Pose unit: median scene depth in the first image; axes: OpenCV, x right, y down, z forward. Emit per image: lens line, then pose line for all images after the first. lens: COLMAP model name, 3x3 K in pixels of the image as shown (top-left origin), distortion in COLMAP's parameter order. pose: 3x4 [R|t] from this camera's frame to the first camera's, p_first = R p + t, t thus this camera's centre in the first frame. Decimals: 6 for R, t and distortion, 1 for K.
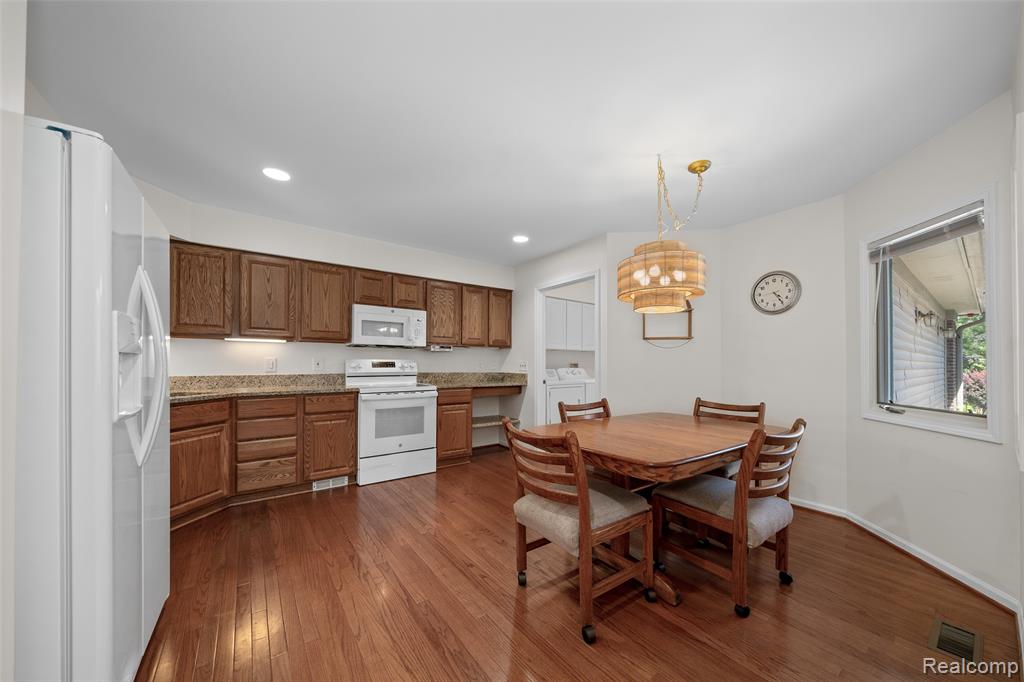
lens RADIAL K [[355.3, 0, 516.9], [0, 355.3, 360.1], [0, 0, 1]] dist [0.000592, 0.000030]
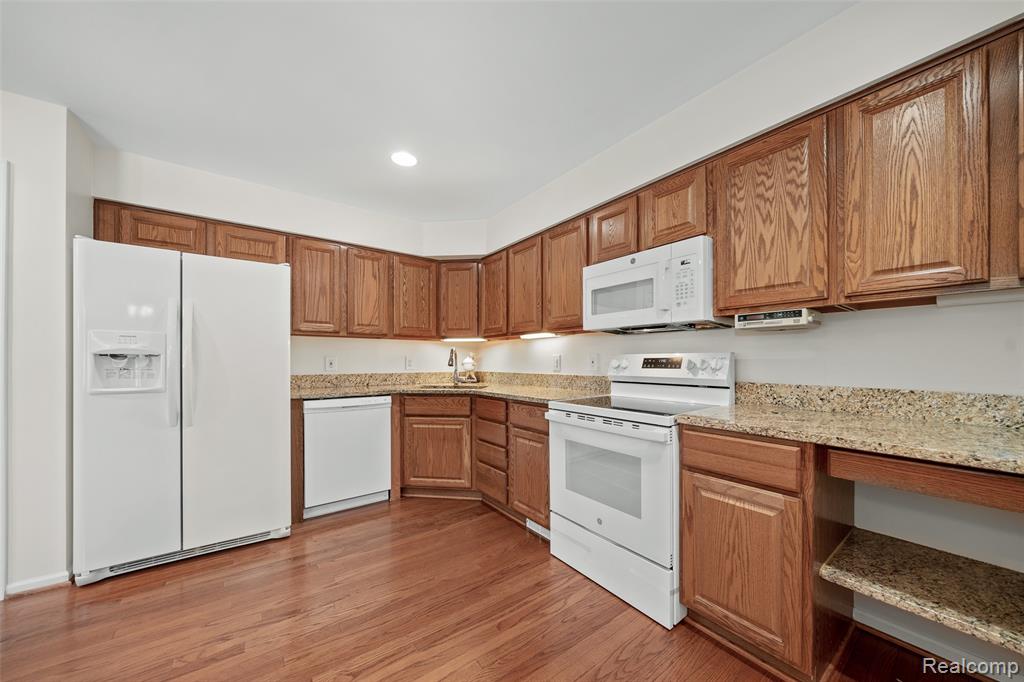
lens RADIAL K [[352.0, 0, 514.7], [0, 352.0, 363.7], [0, 0, 1]] dist [0.000625, 0.000066]
pose [[0.013565, 0.004773, -0.999897, 0.172596], [0.011410, 0.999923, 0.004928, 0.009189], [0.999843, -0.011476, 0.013509, 0.861641]]
